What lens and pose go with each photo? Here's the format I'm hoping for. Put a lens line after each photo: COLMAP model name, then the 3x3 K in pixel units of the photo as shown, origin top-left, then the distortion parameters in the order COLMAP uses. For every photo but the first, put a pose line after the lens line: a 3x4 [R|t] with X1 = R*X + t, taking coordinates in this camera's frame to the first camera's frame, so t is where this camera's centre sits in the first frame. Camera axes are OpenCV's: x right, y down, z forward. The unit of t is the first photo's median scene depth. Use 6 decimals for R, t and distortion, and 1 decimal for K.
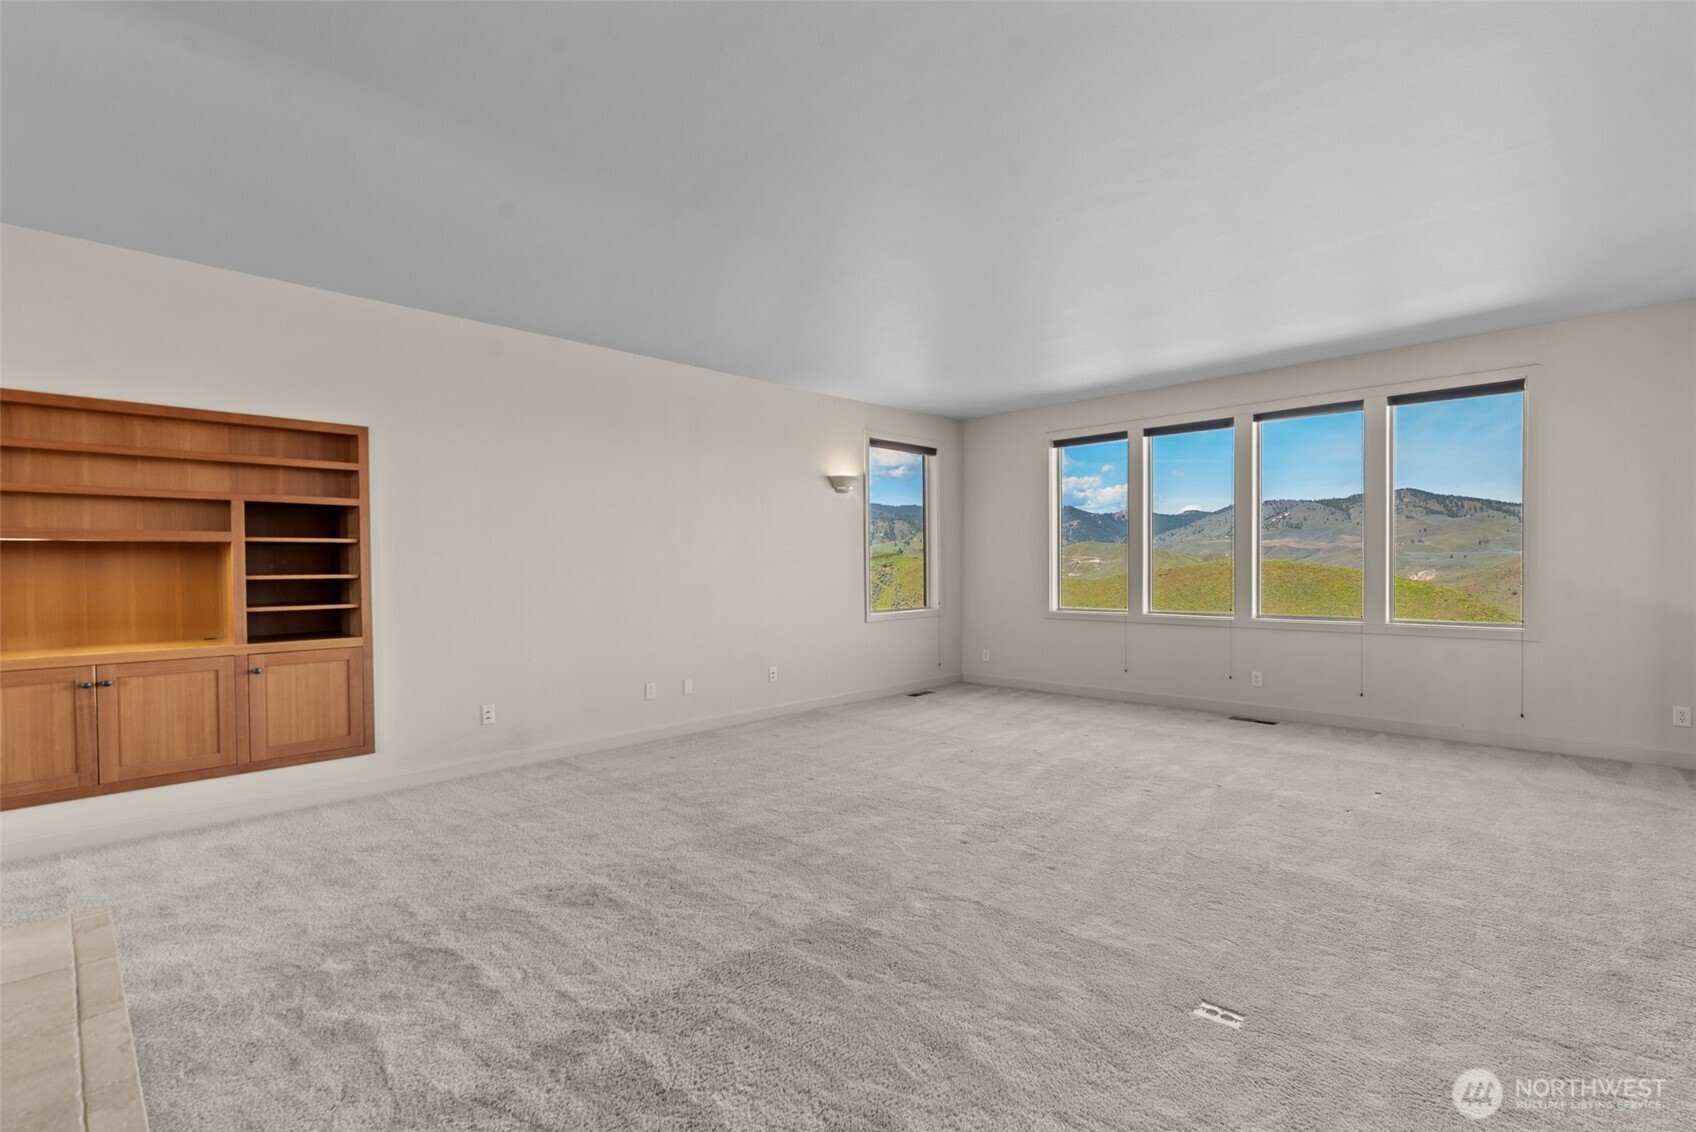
lens RADIAL K [[775.5, 0, 850.6], [0, 775.5, 571.5], [0, 0, 1]] dist [0.001719, -0.000516]
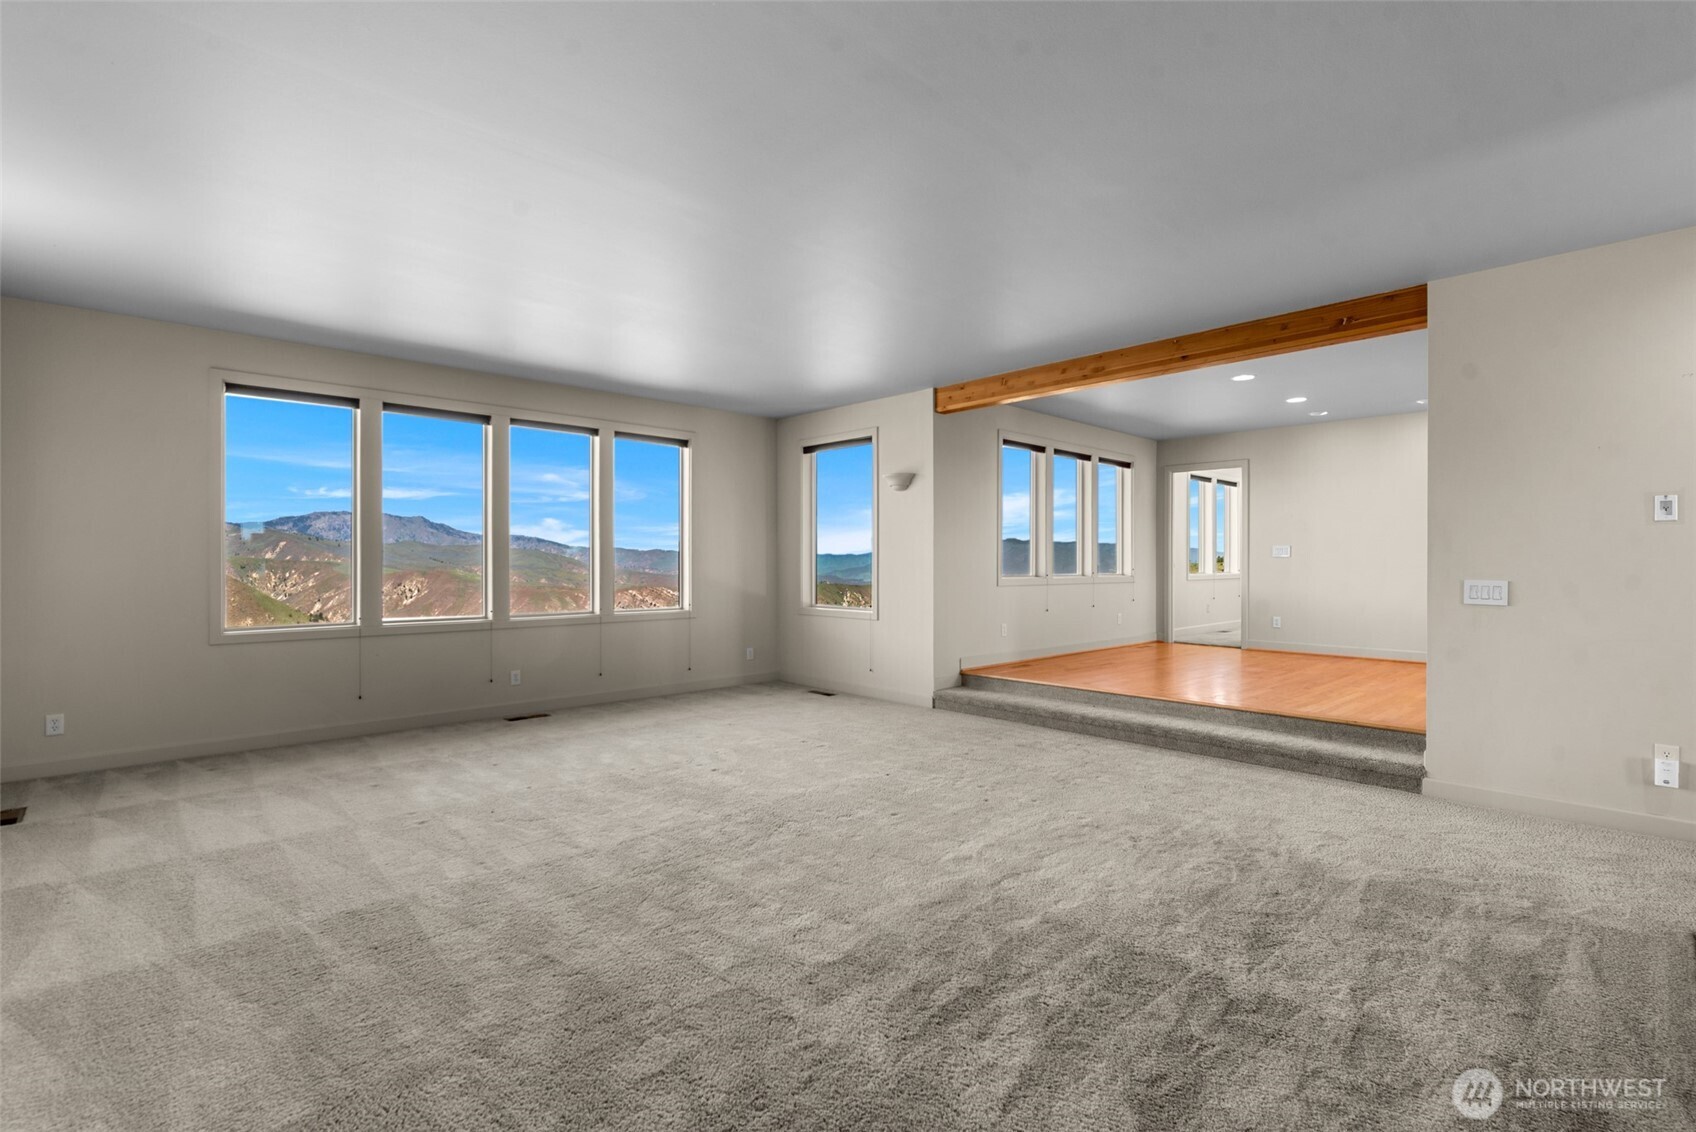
lens RADIAL K [[775.5, 0, 853.9], [0, 775.5, 558.2], [0, 0, 1]] dist [0.001719, -0.000516]
pose [[0.031402, 0.016120, 0.999377, -0.645537], [0.004736, 0.999856, -0.016276, 0.013467], [-0.999496, 0.005244, 0.031321, 0.741247]]
